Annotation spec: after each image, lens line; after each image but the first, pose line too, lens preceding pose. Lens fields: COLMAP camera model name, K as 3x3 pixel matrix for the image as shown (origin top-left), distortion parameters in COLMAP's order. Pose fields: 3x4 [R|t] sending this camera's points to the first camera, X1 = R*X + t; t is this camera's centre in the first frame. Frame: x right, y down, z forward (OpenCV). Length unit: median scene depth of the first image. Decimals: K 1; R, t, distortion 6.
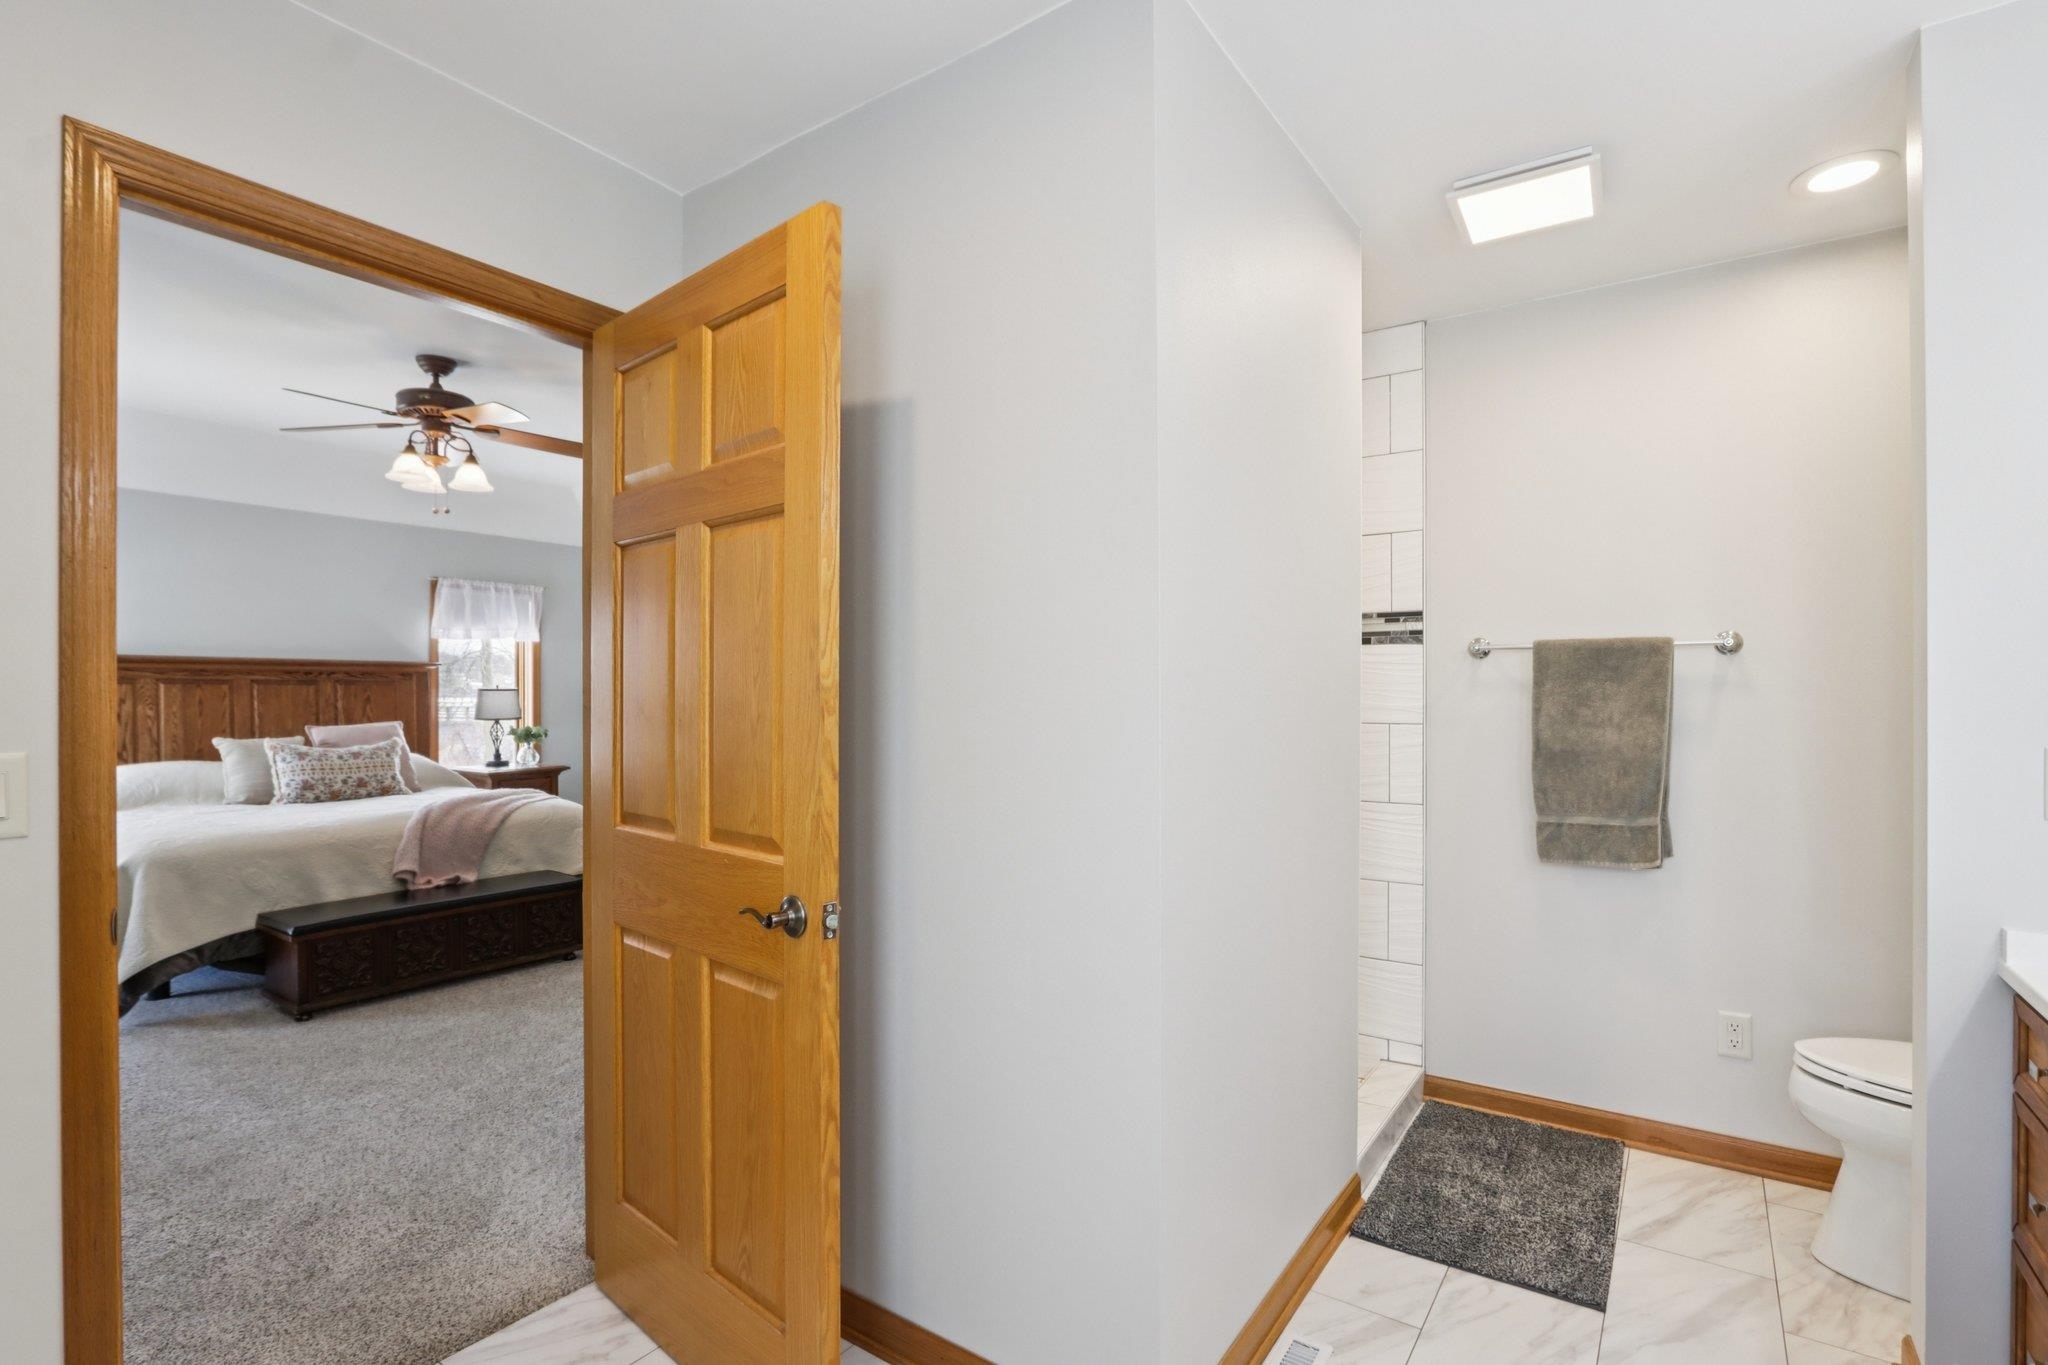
lens RADIAL K [[979.6, 0, 1006.8], [0, 979.6, 698.0], [0, 0, 1]] dist [-0.009372, 0.000601]
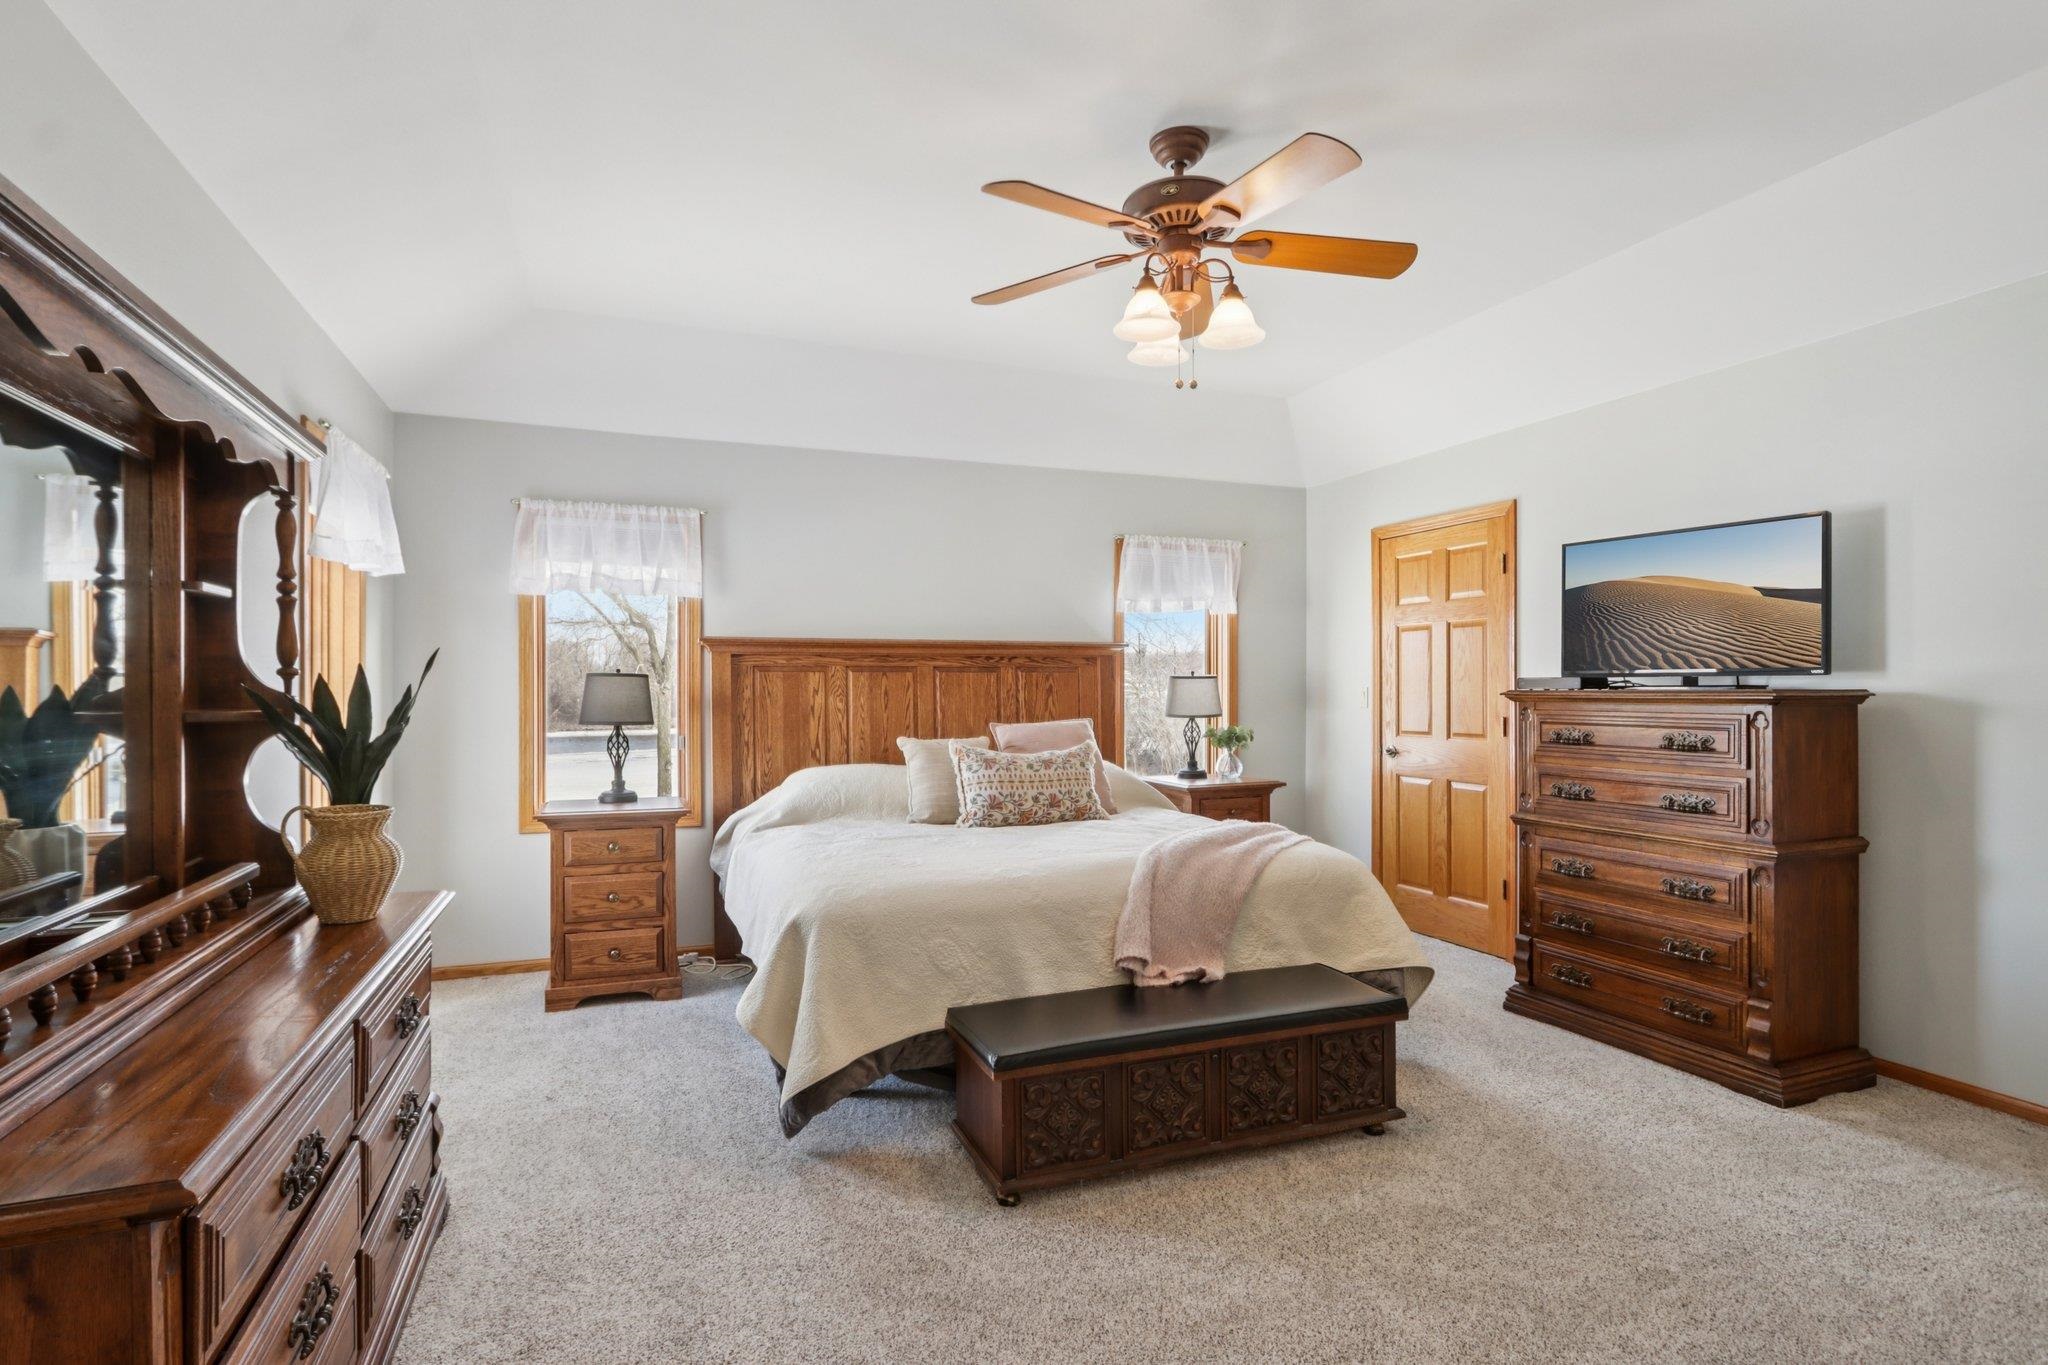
lens RADIAL K [[1047.1, 0, 1024.0], [0, 1047.1, 682.5], [0, 0, 1]] dist [-0.001388, -0.000073]
pose [[0.843912, -0.004116, -0.536467, -0.262040], [0.000193, 0.999973, -0.007370, 0.002131], [0.536482, 0.006116, 0.843889, 0.325334]]
